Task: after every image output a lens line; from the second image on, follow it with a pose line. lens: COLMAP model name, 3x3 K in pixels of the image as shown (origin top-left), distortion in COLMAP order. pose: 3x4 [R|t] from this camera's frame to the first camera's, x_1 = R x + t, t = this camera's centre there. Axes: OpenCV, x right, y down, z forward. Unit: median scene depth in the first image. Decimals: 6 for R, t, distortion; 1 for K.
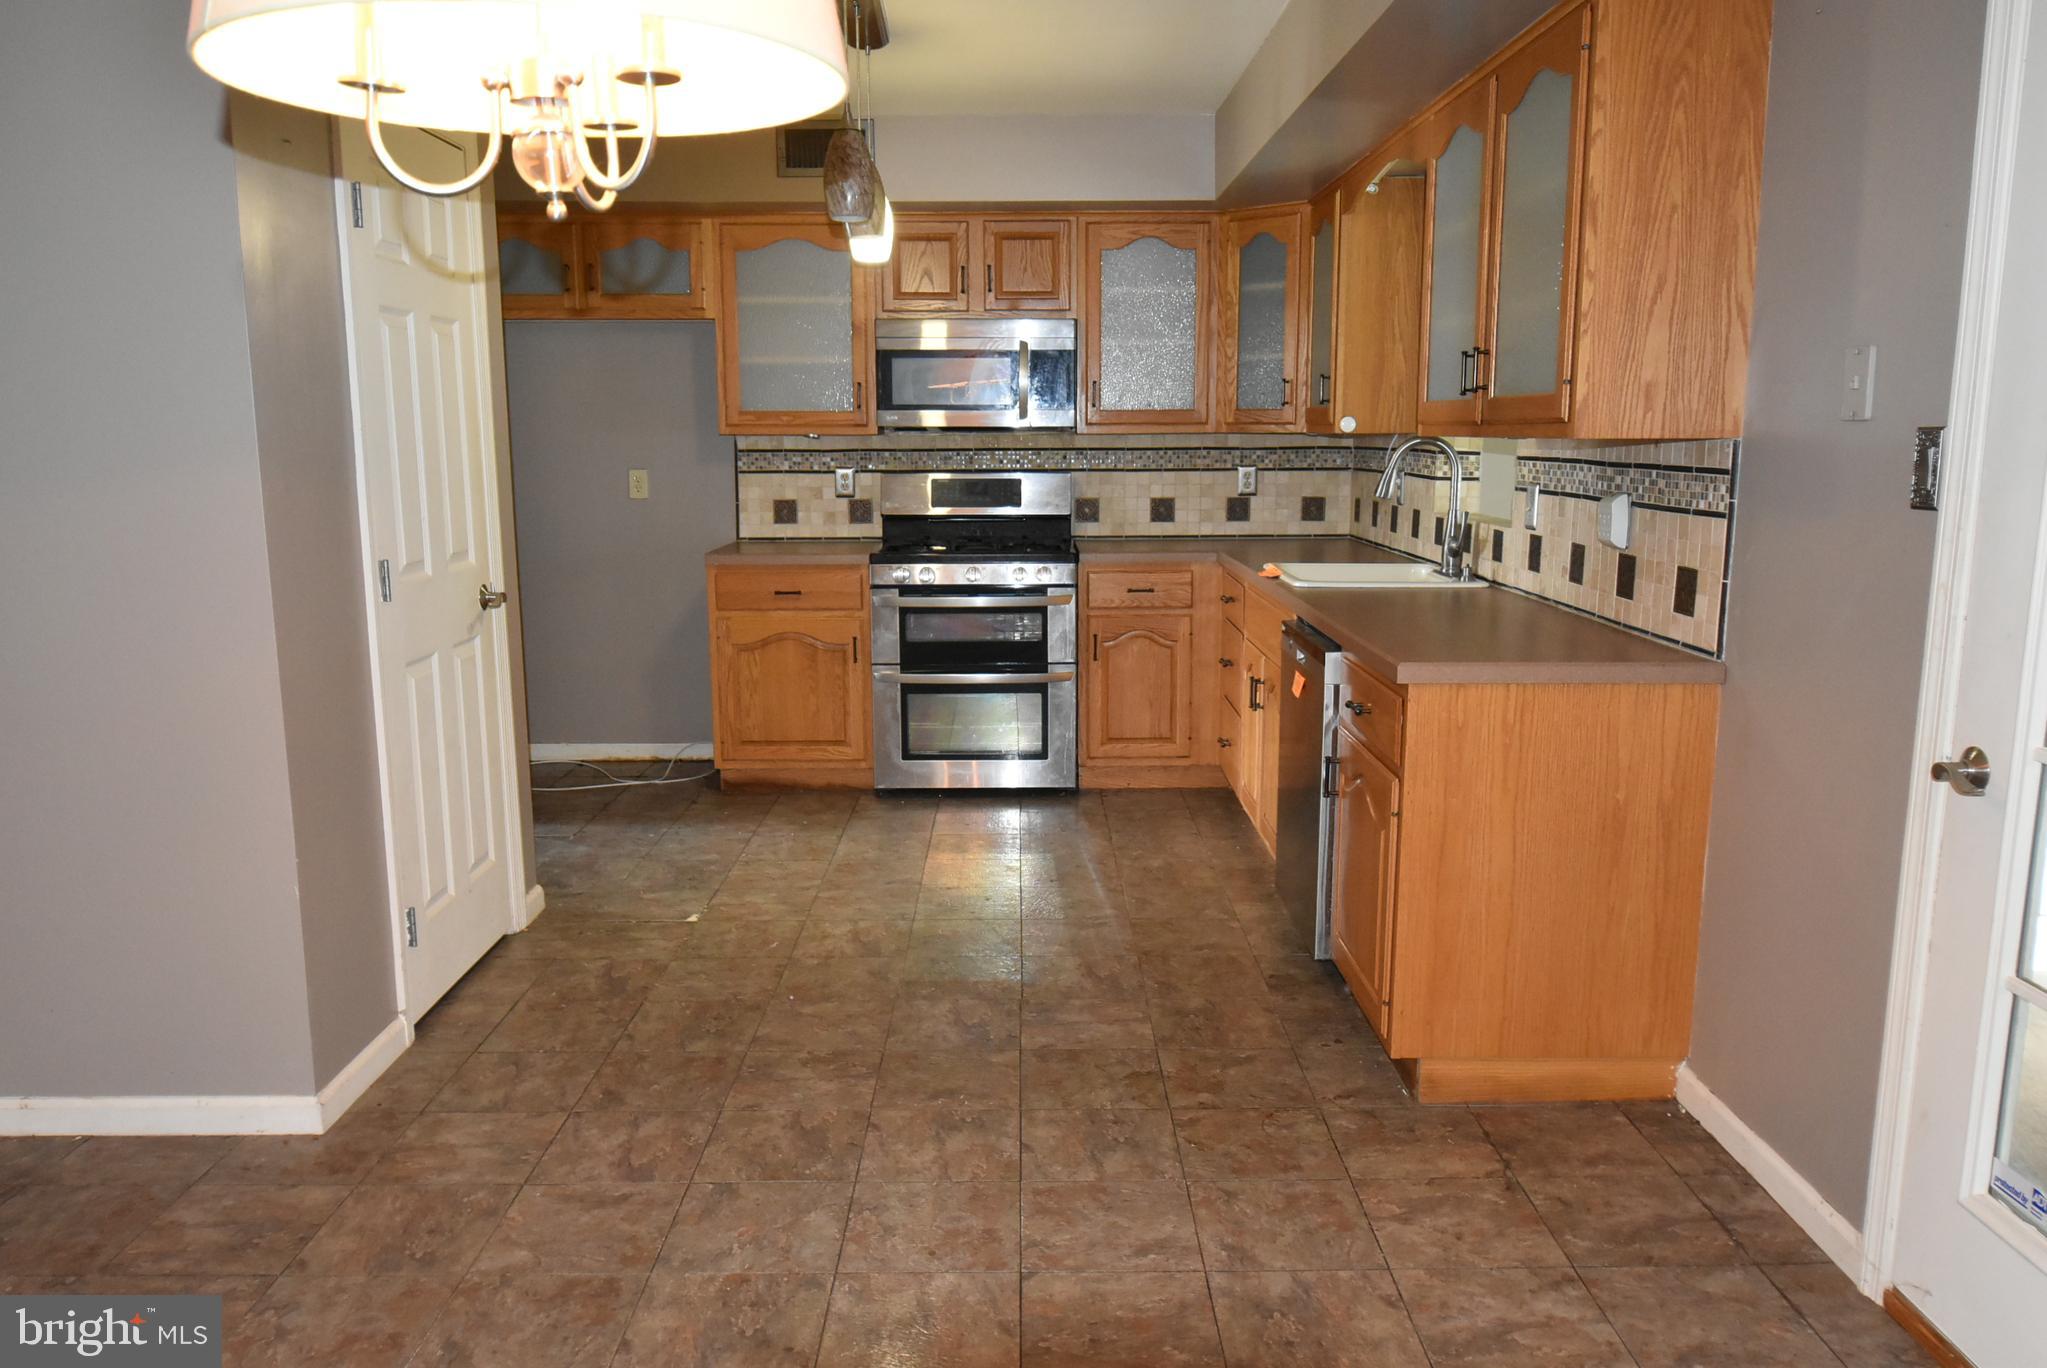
lens RADIAL K [[1545.4, 0, 1030.0], [0, 1545.4, 691.1], [0, 0, 1]] dist [0.002472, 0.003808]
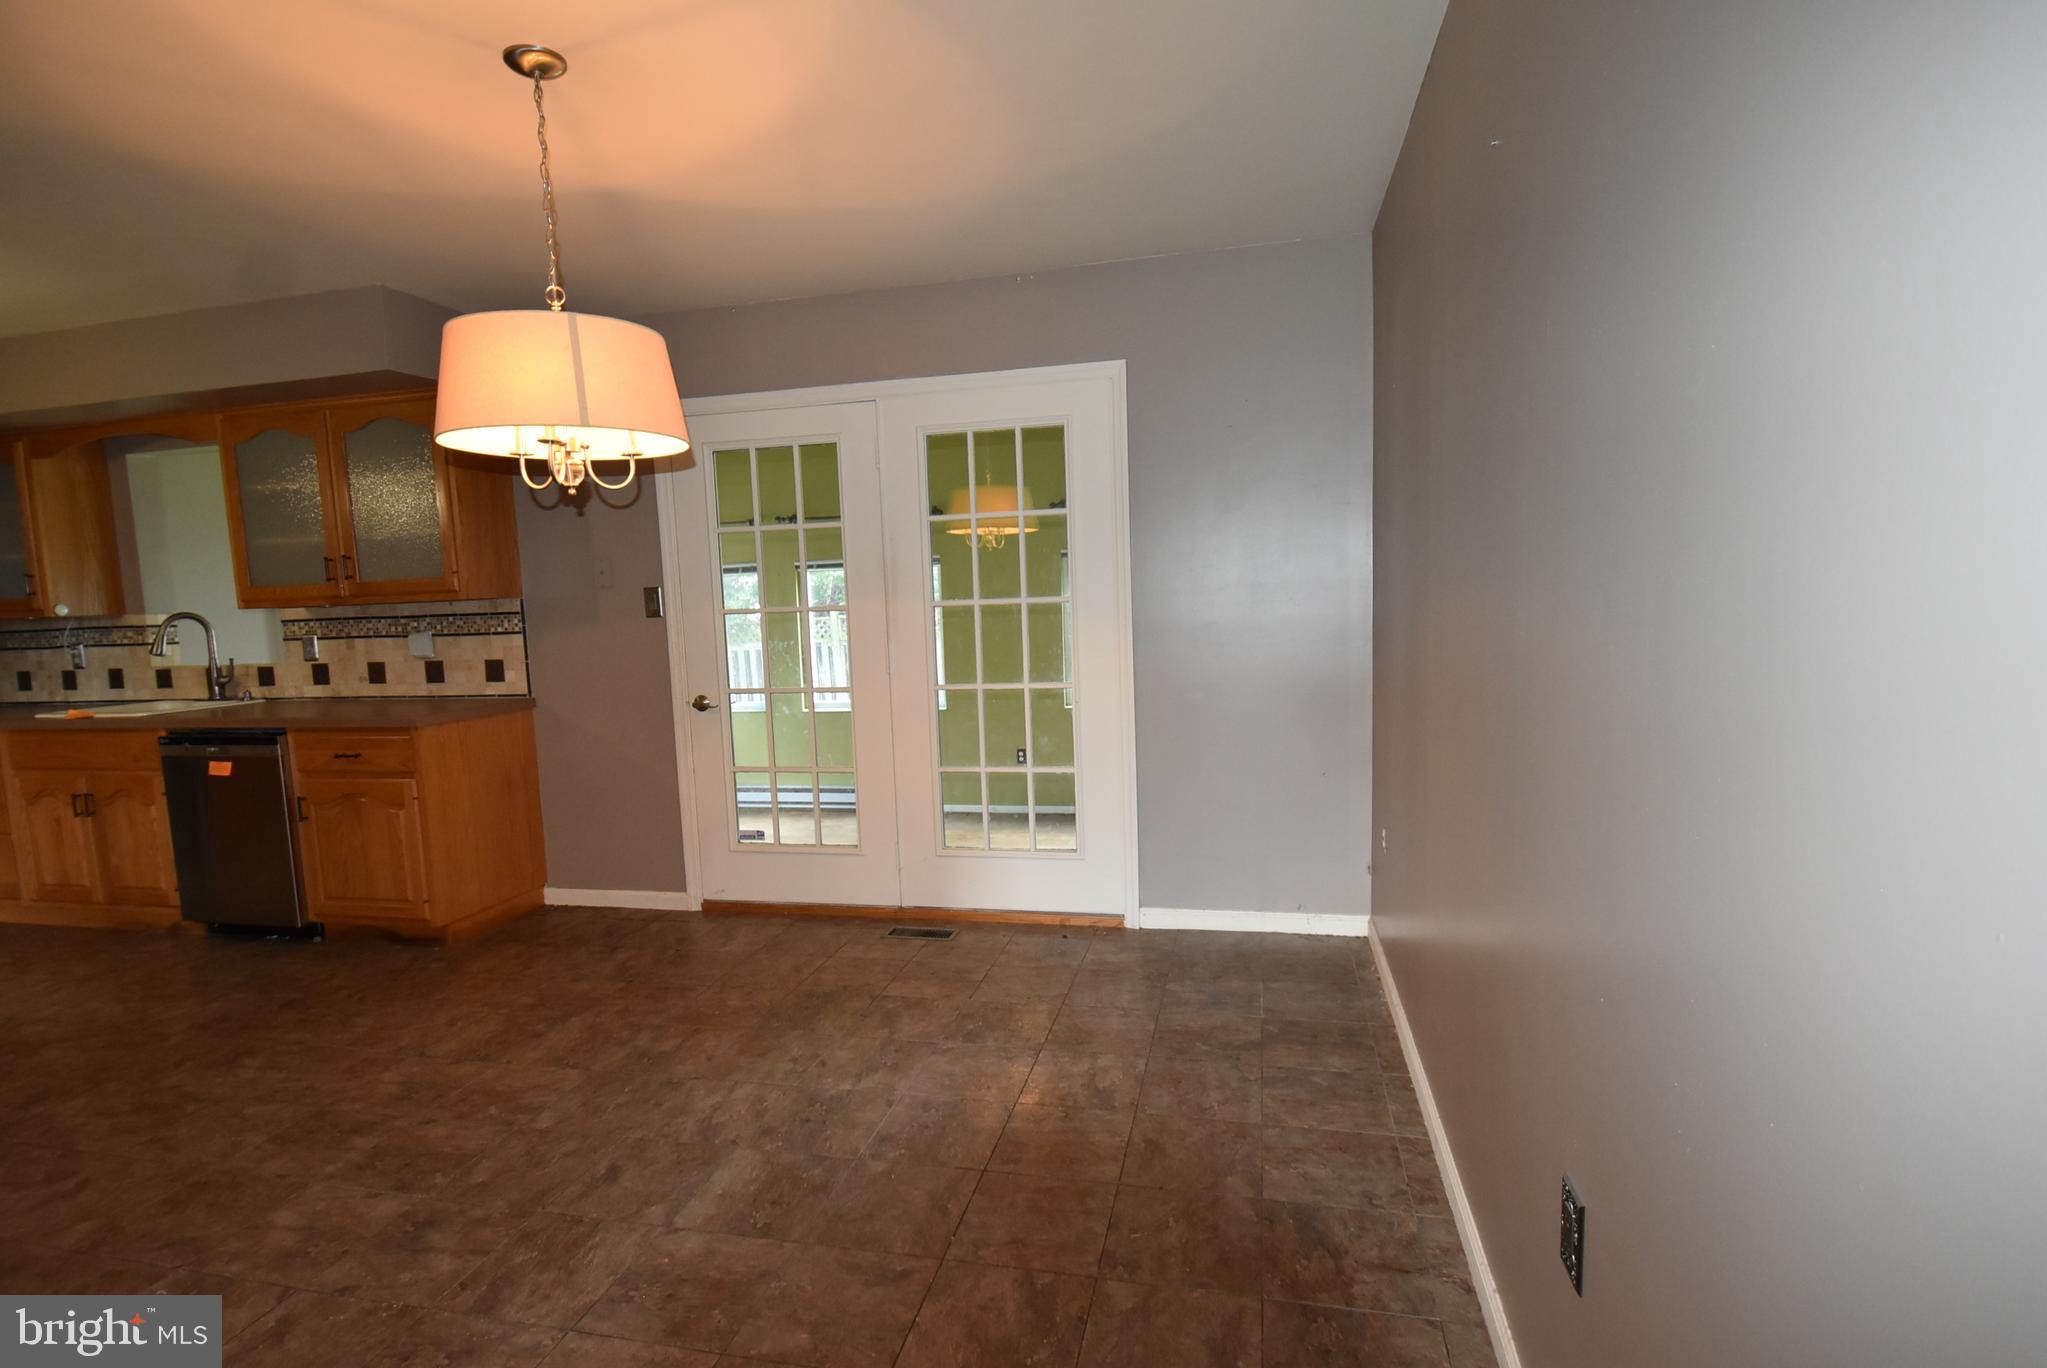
lens RADIAL K [[1001.0, 0, 1041.5], [0, 1001.0, 717.7], [0, 0, 1]] dist [-0.016233, 0.000341]
pose [[0.220031, -0.128231, 0.967028, -0.785143], [0.200743, 0.976057, 0.083753, 0.036672], [-0.954614, 0.175696, 0.240505, -0.034099]]
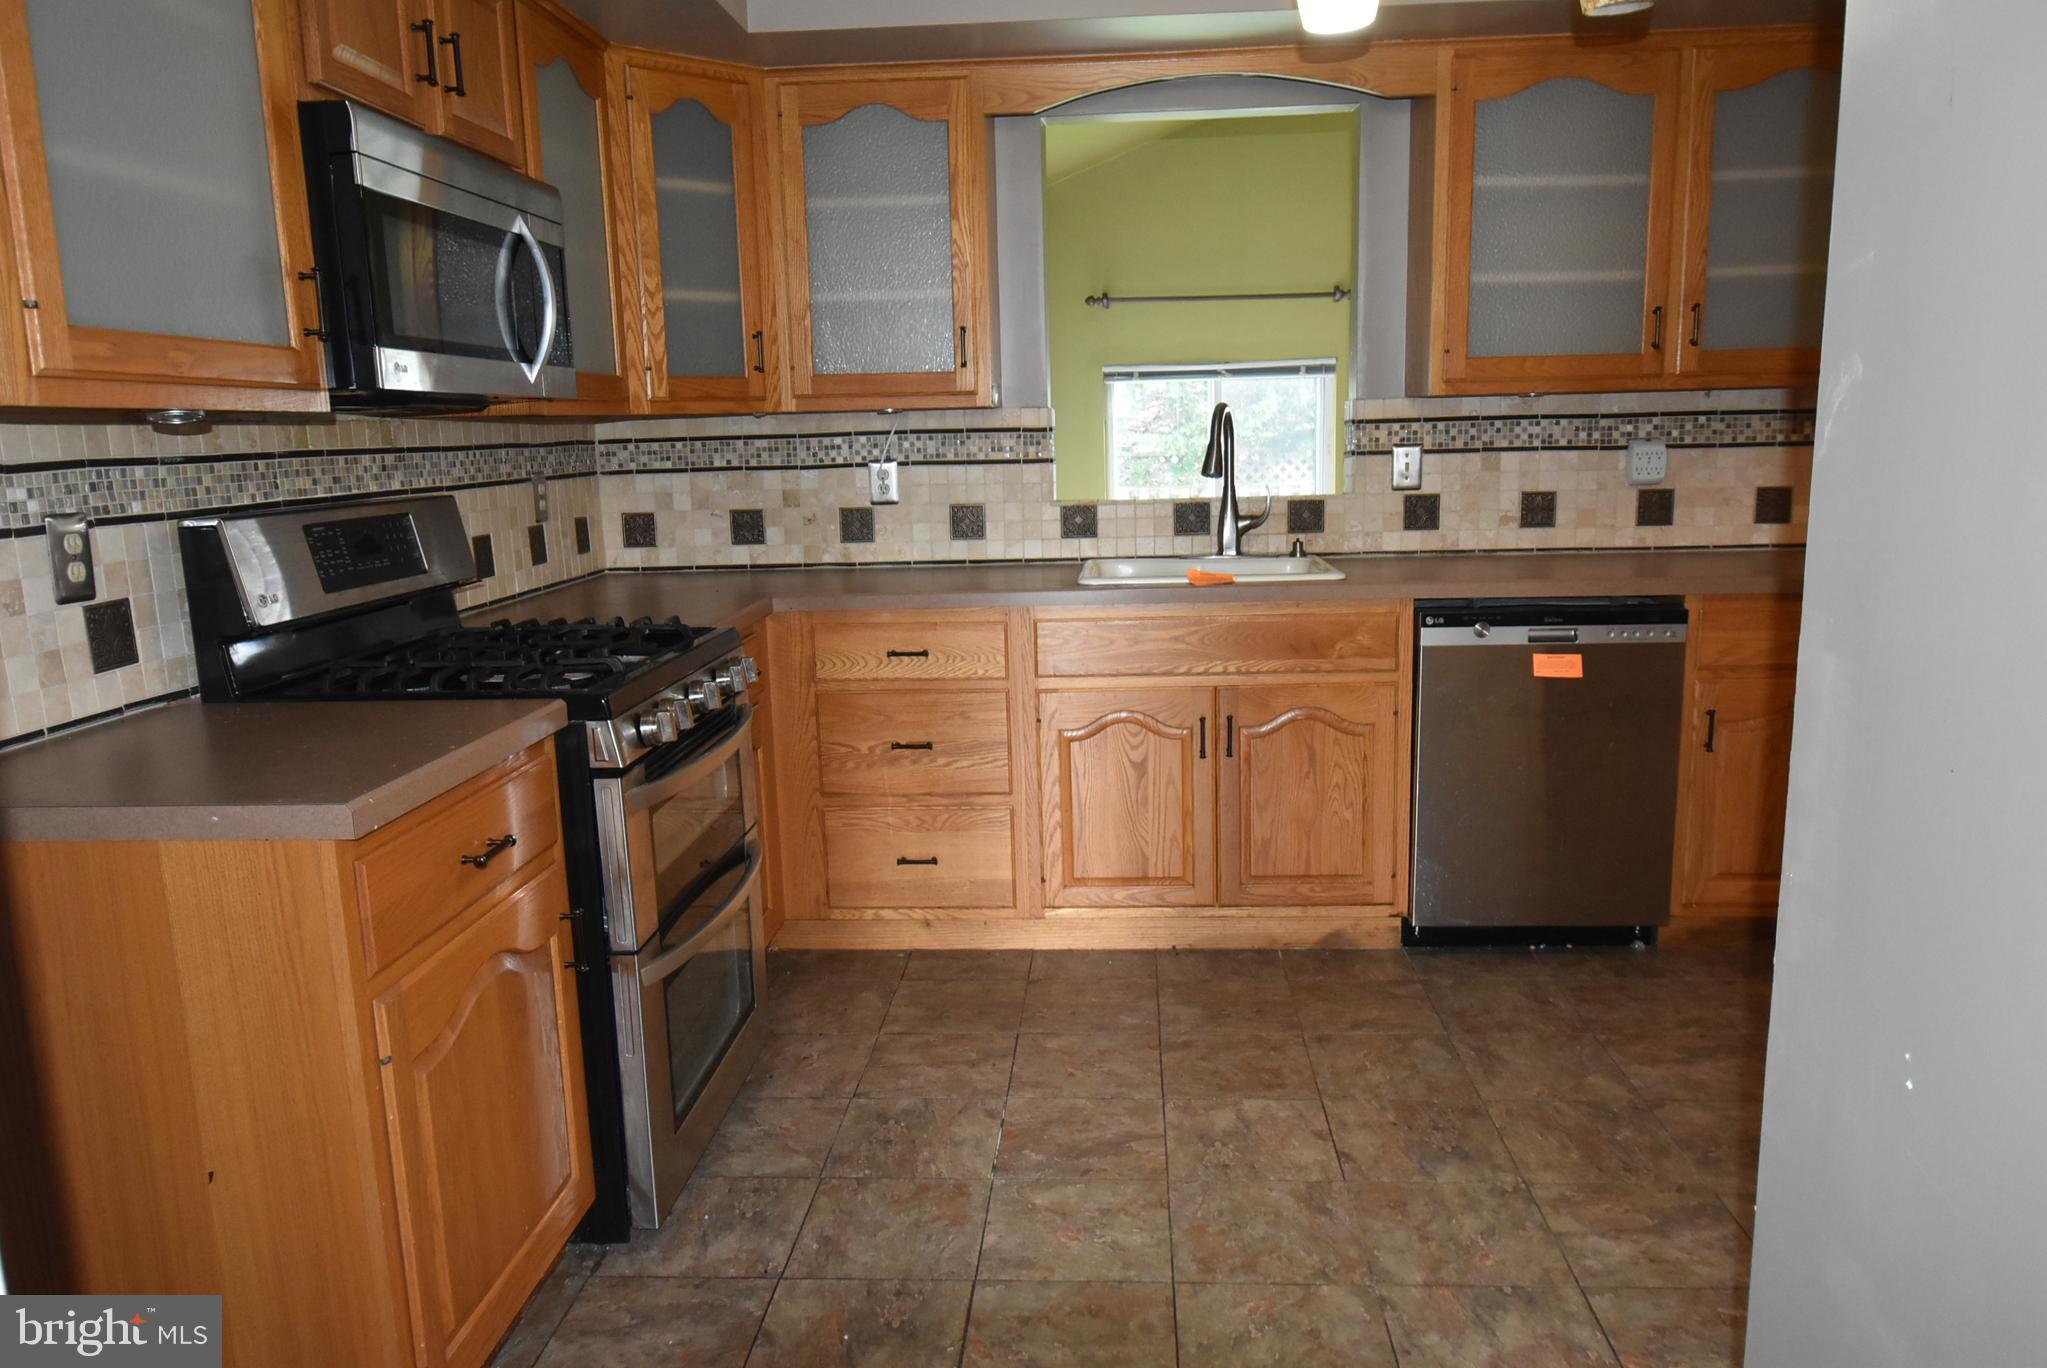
lens RADIAL K [[1457.4, 0, 1026.3], [0, 1457.4, 682.7], [0, 0, 1]] dist [0.013215, -0.000948]
pose [[0.067564, -0.172252, 0.982733, -0.909516], [0.193836, 0.968482, 0.156428, -0.248880], [-0.978705, 0.179920, 0.098823, 1.615701]]
